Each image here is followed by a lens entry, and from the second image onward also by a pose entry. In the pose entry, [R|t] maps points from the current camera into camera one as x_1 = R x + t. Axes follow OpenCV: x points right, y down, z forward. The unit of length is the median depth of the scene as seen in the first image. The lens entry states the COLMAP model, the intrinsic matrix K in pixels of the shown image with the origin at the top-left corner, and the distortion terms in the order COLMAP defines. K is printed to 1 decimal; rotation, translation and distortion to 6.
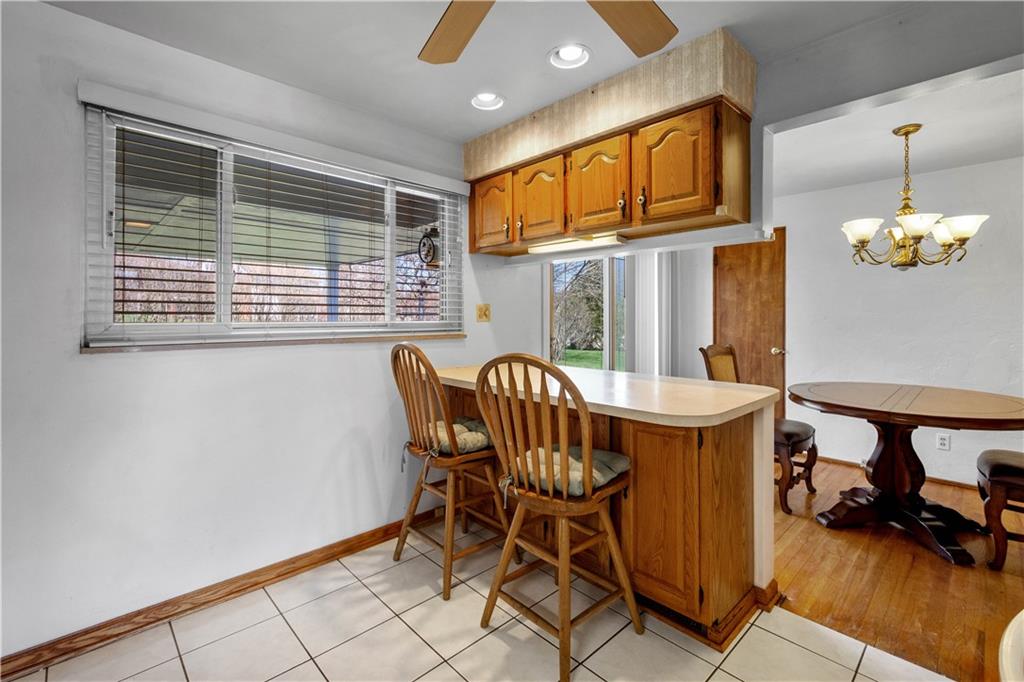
lens RADIAL K [[456.2, 0, 511.5], [0, 456.2, 316.9], [0, 0, 1]] dist [0.001313, 0.000347]
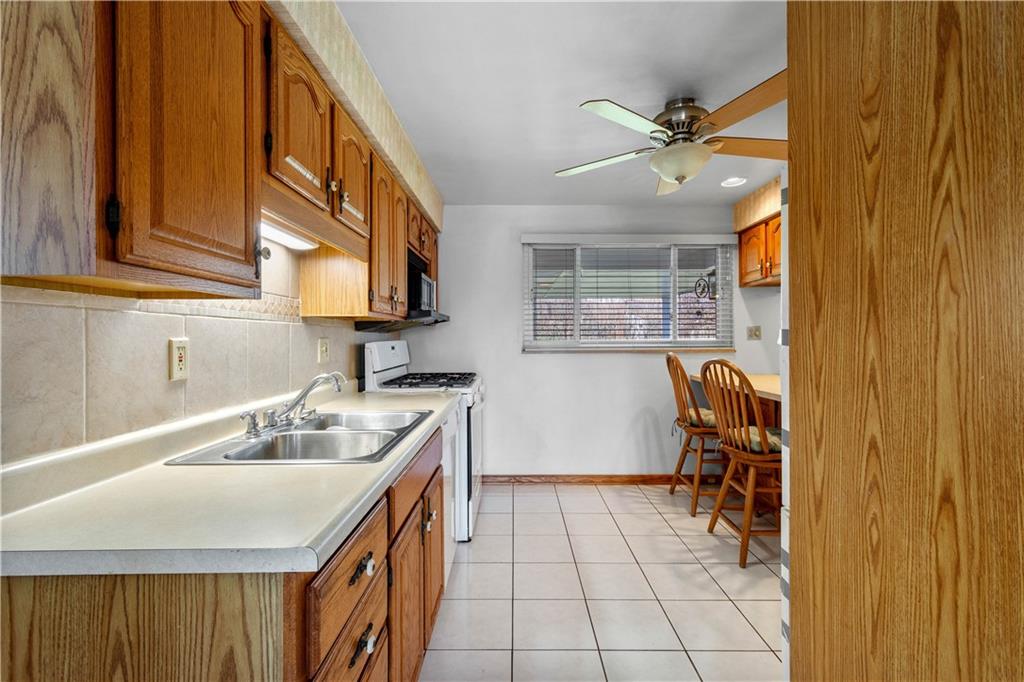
lens RADIAL K [[459.8, 0, 512.7], [0, 459.8, 335.5], [0, 0, 1]] dist [0.000409, 0.000051]
pose [[0.717647, -0.008034, -0.696360, 0.445249], [0.006636, 0.999967, -0.004698, -0.000669], [0.696375, -0.001249, 0.717677, -0.486372]]
